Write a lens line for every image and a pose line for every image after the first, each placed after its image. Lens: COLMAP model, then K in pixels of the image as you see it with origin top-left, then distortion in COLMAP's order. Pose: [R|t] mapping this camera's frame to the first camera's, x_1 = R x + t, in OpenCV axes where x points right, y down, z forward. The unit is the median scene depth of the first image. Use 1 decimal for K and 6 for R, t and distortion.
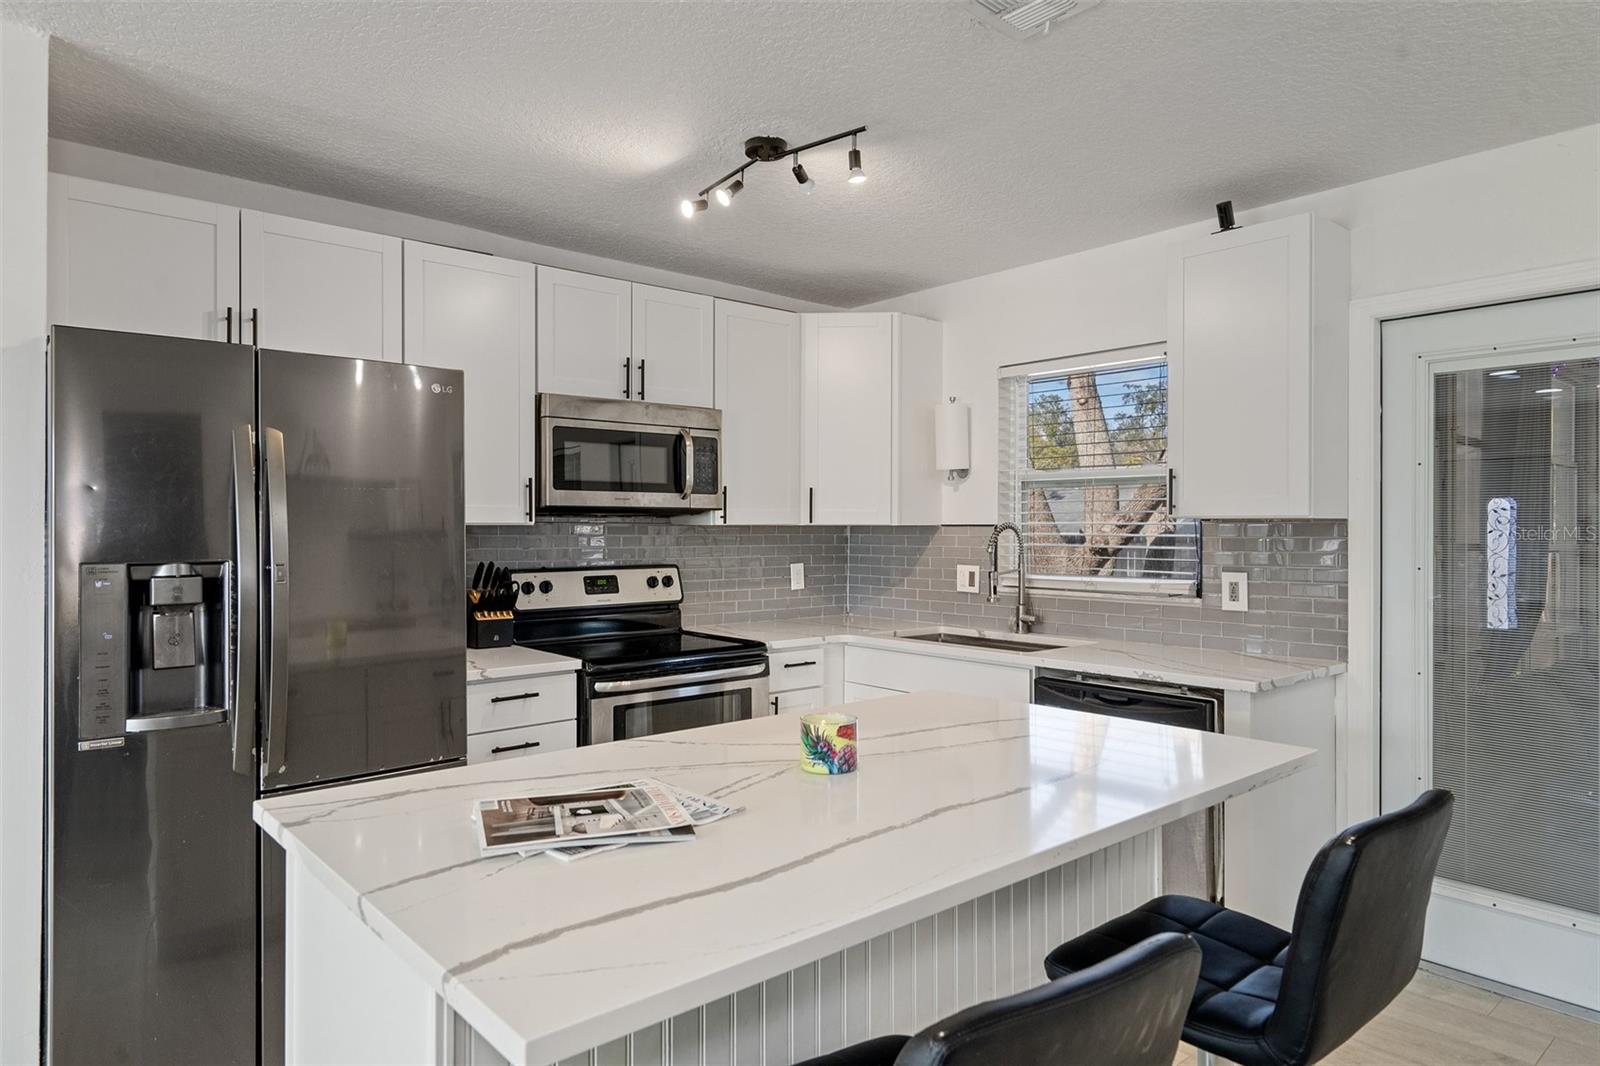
lens RADIAL K [[981.9, 0, 801.8], [0, 981.9, 523.4], [0, 0, 1]] dist [0.007730, 0.000588]
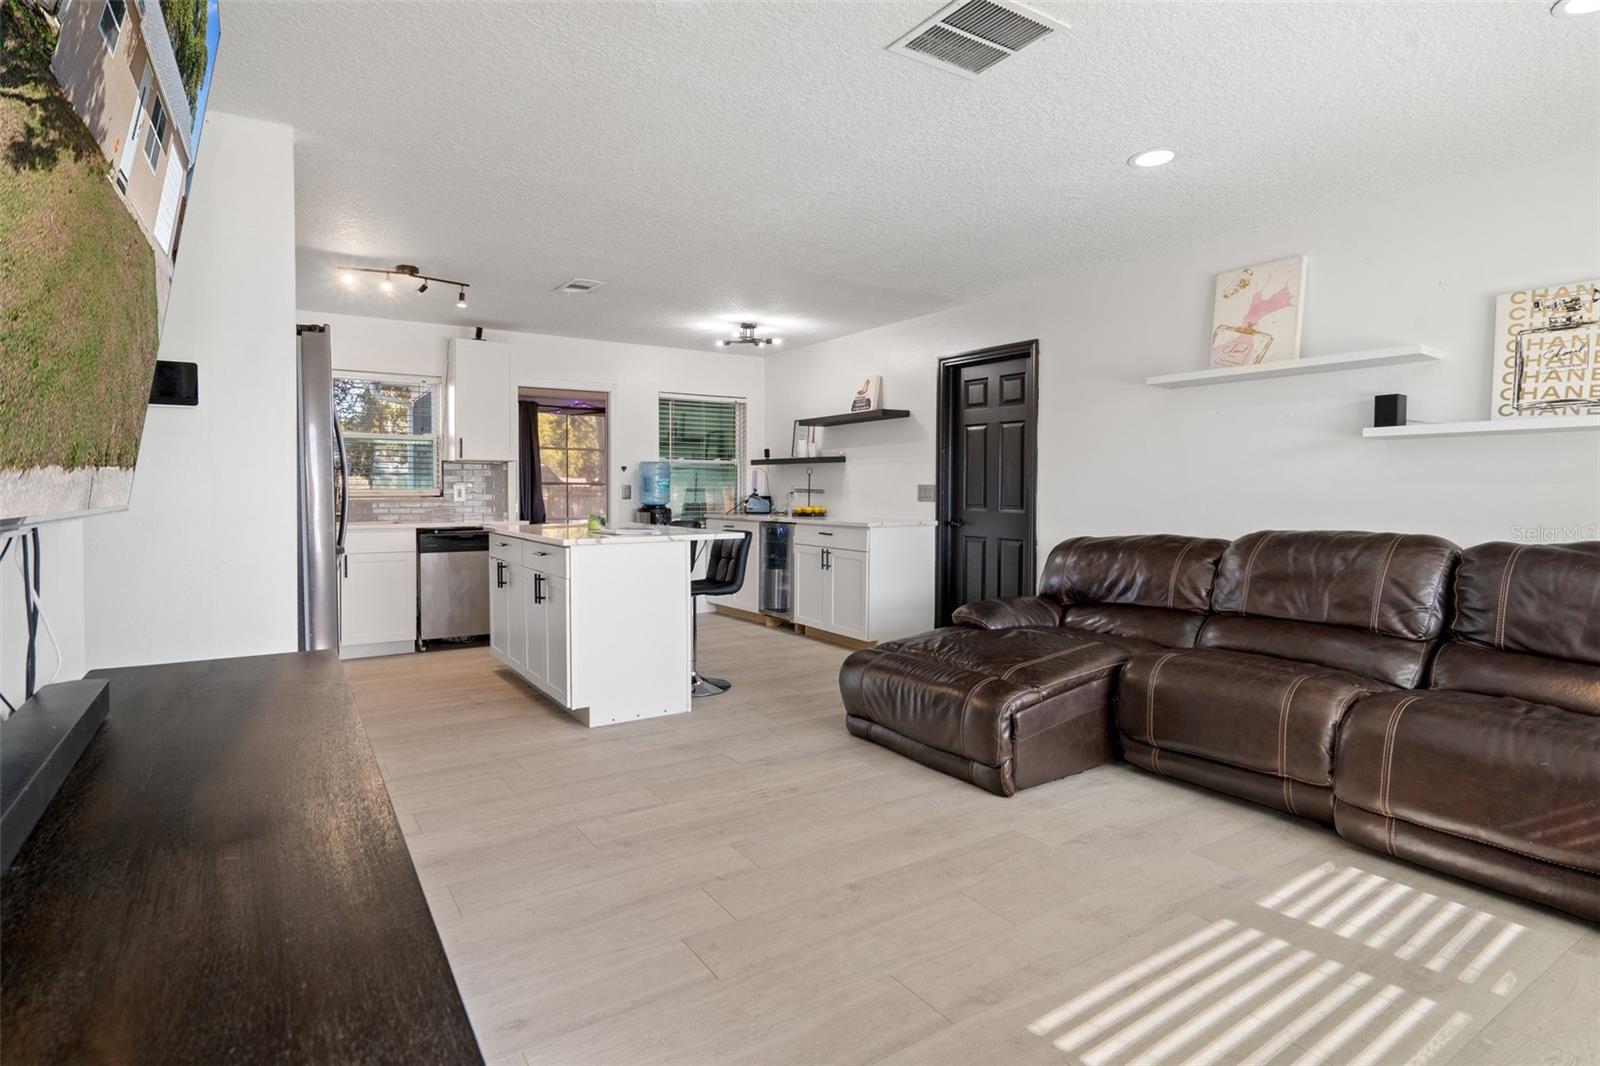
lens RADIAL K [[821.1, 0, 823.3], [0, 821.1, 502.7], [0, 0, 1]] dist [-0.001307, -0.000907]
pose [[0.115631, -0.016057, 0.993162, -1.248530], [-0.004858, 0.999848, 0.016731, 0.051458], [-0.993280, -0.006759, 0.115535, -0.039441]]
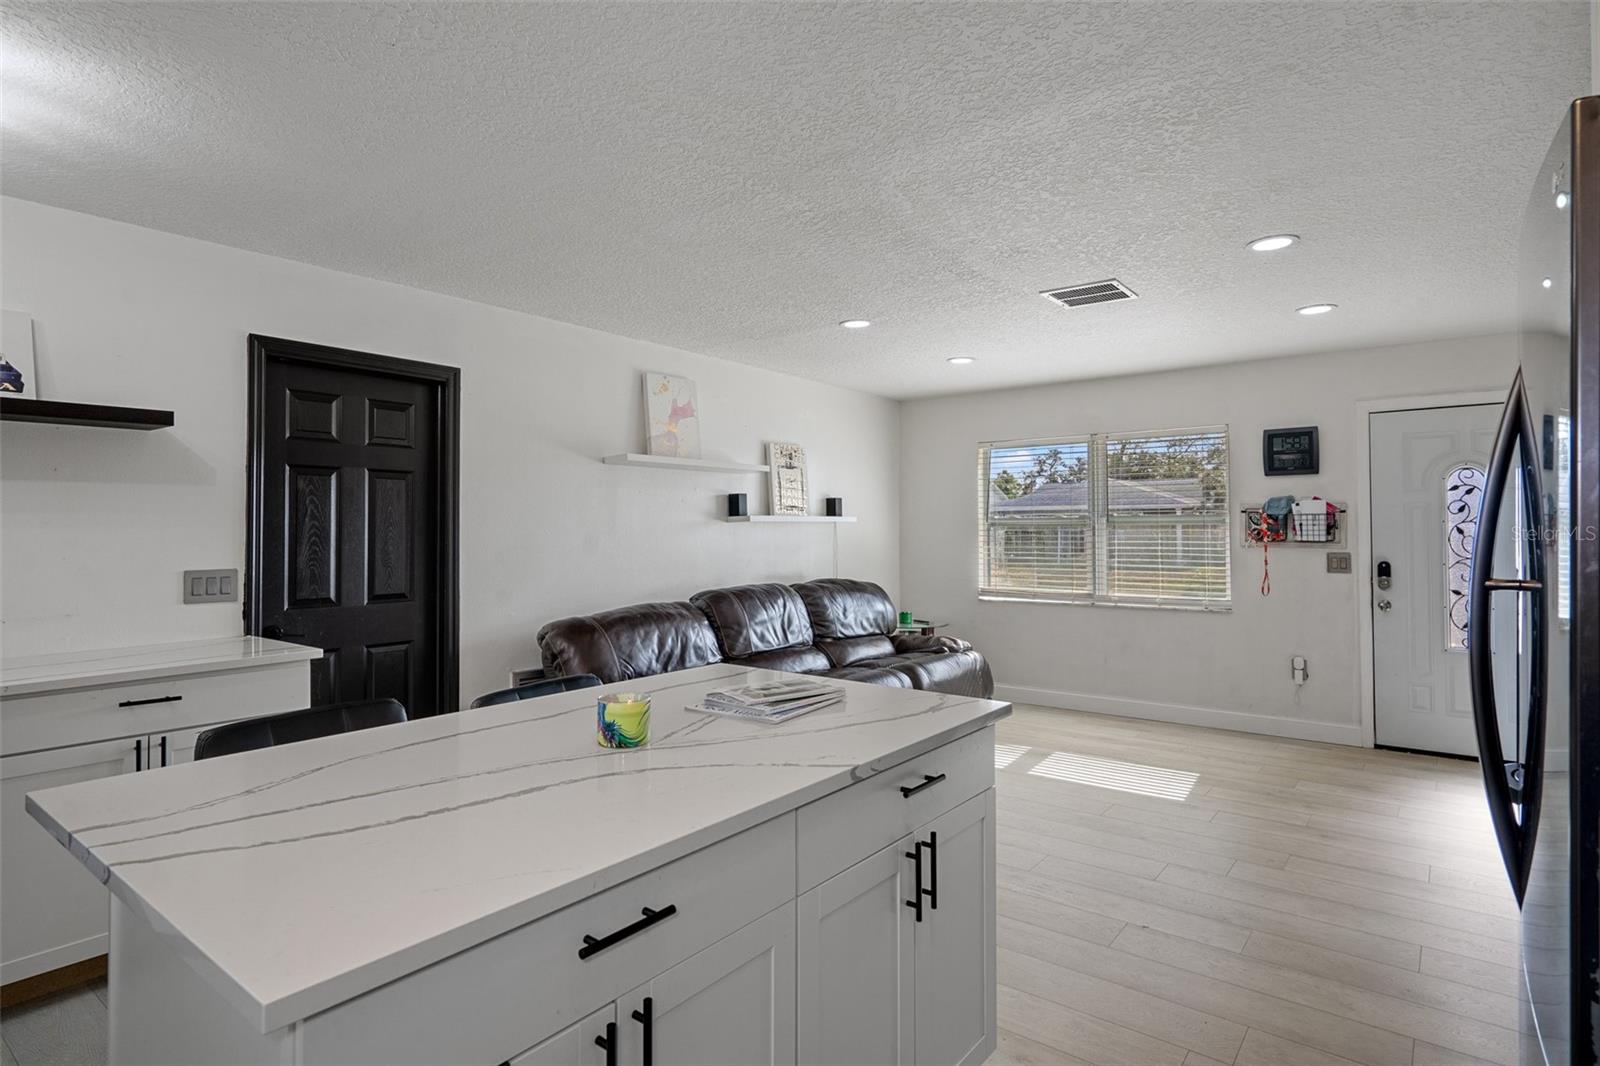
lens RADIAL K [[835.0, 0, 796.0], [0, 835.0, 515.8], [0, 0, 1]] dist [0.001248, 0.000379]
pose [[-0.982675, 0.002840, -0.185317, 0.004328], [0.006400, 0.999806, -0.018617, 0.005374], [0.185229, -0.019481, -0.982502, 0.925259]]
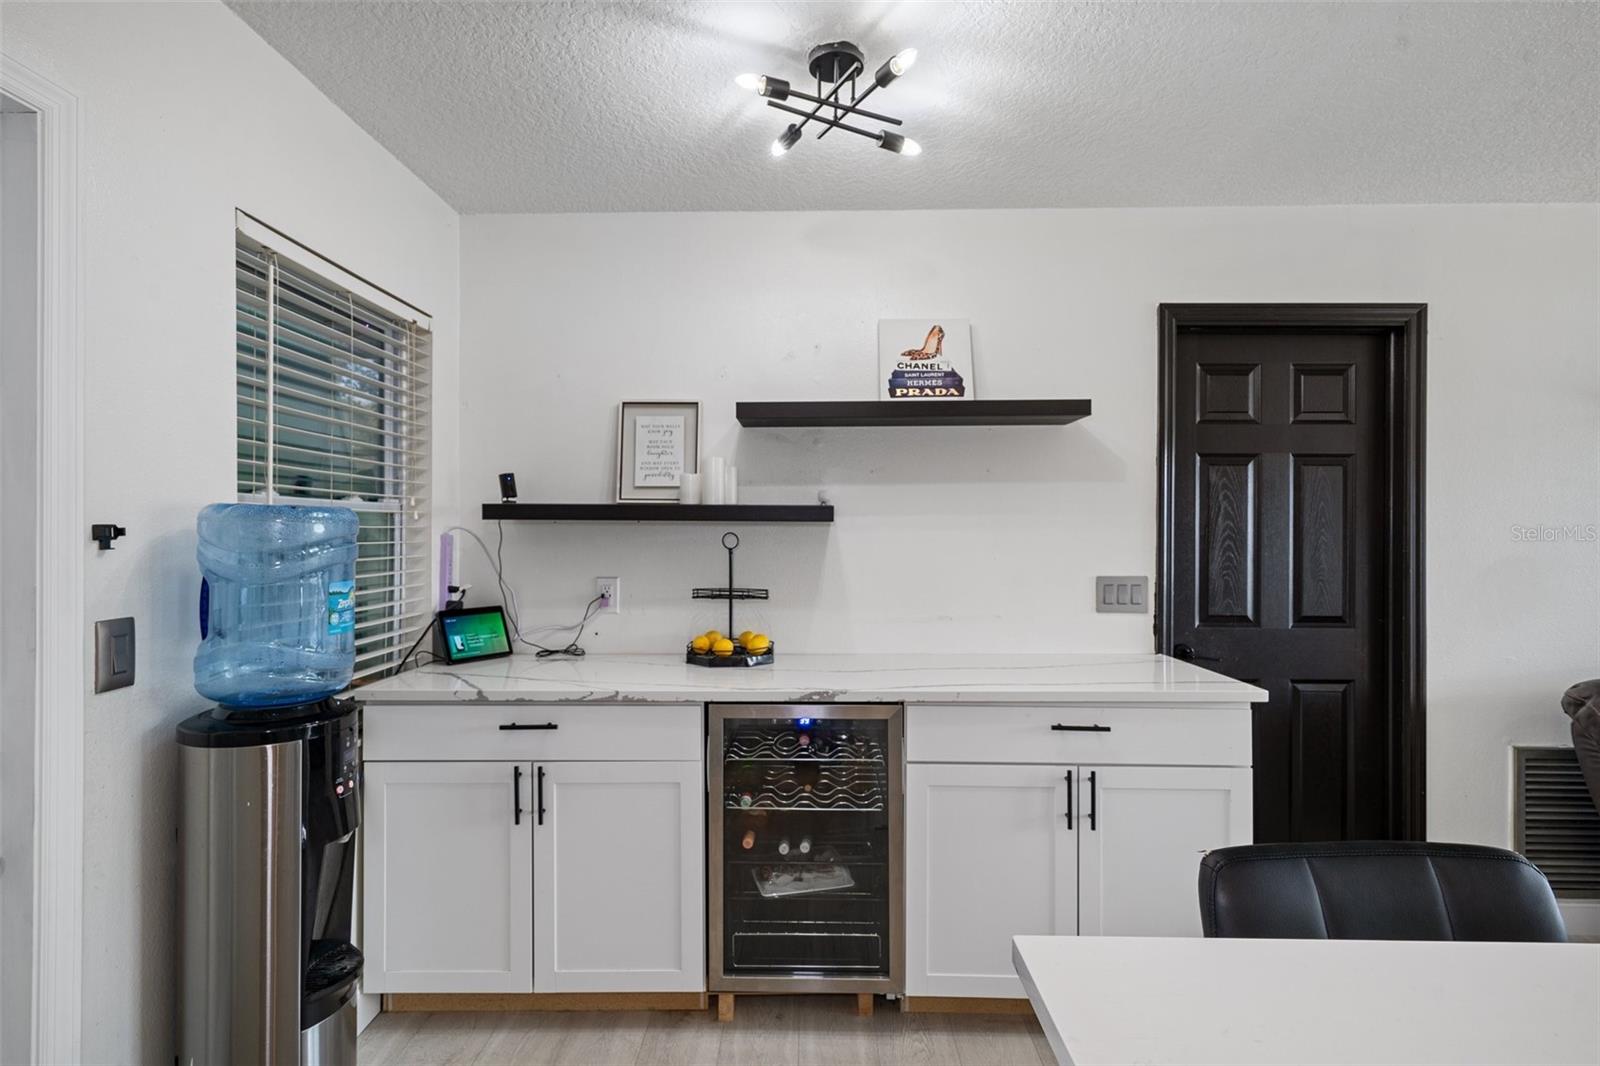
lens RADIAL K [[835.0, 0, 783.1], [0, 835.0, 528.7], [0, 0, 1]] dist [0.001248, 0.000379]
pose [[-0.728977, 0.001544, 0.684537, 0.142277], [-0.003142, 0.999979, -0.005601, 0.002630], [-0.684531, -0.006234, -0.728957, 0.734818]]
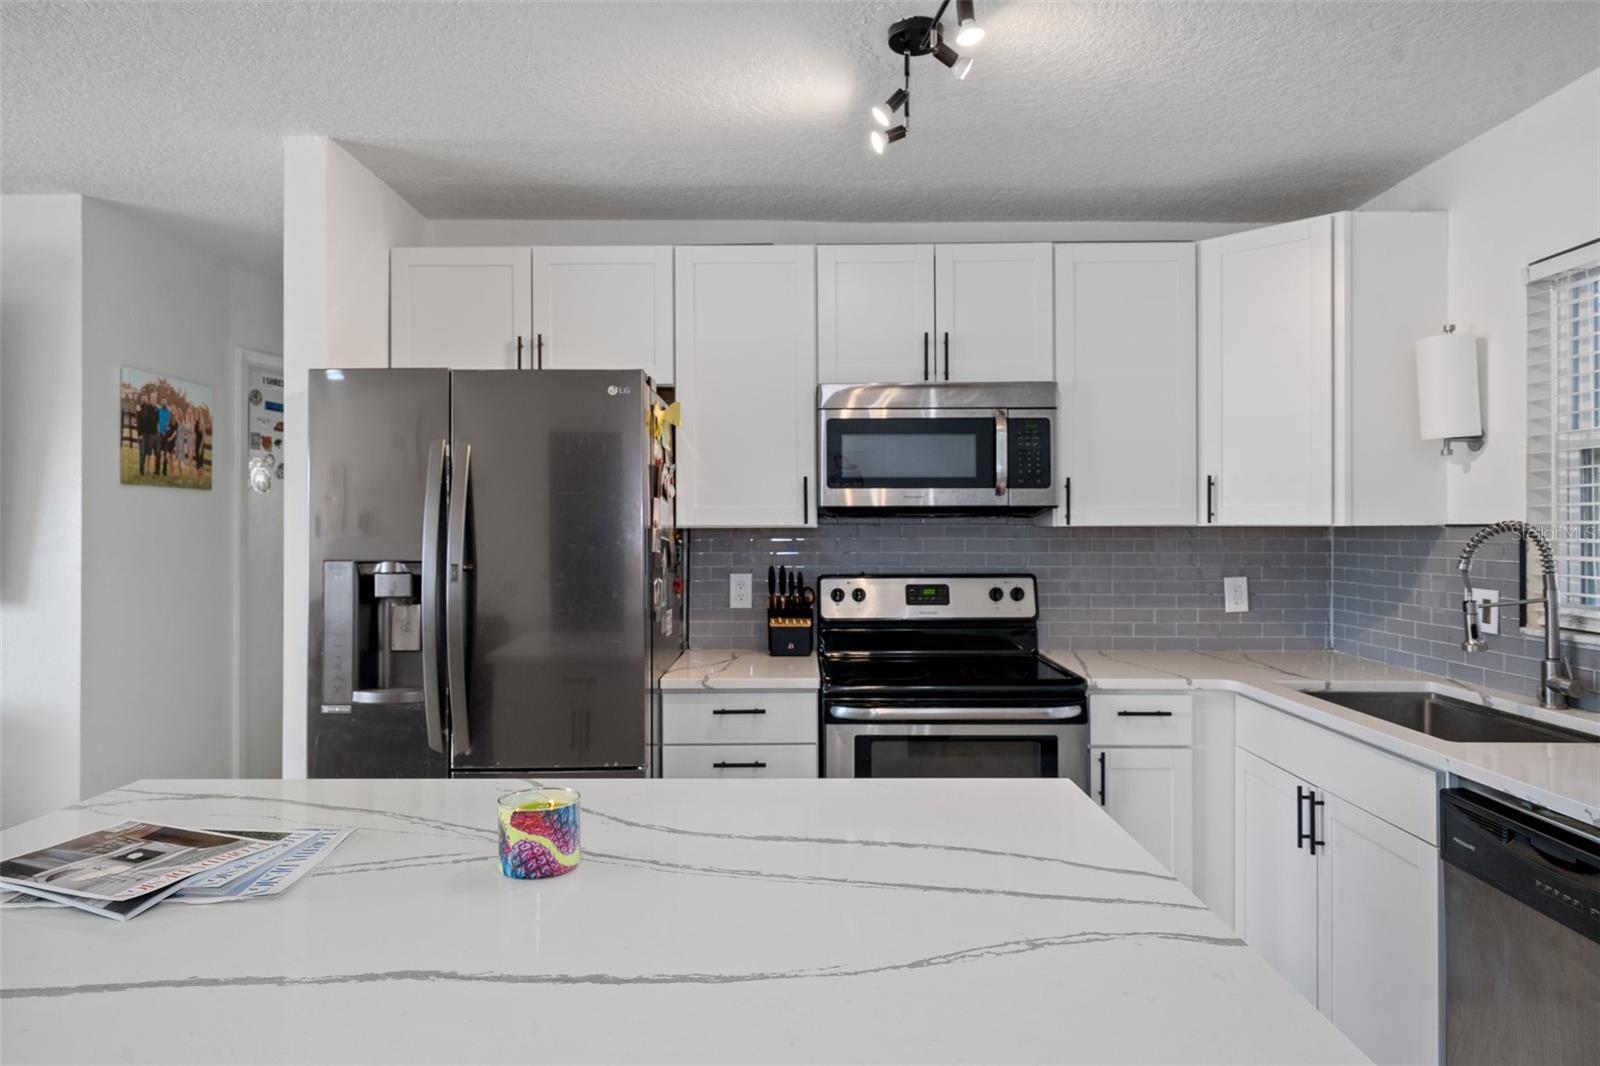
lens RADIAL K [[981.9, 0, 796.4], [0, 981.9, 520.9], [0, 0, 1]] dist [0.007730, 0.000588]
pose [[0.743855, -0.007121, -0.668303, 0.305245], [0.005406, 0.999975, -0.004637, -0.000094], [0.668319, -0.000164, 0.743875, 0.275991]]
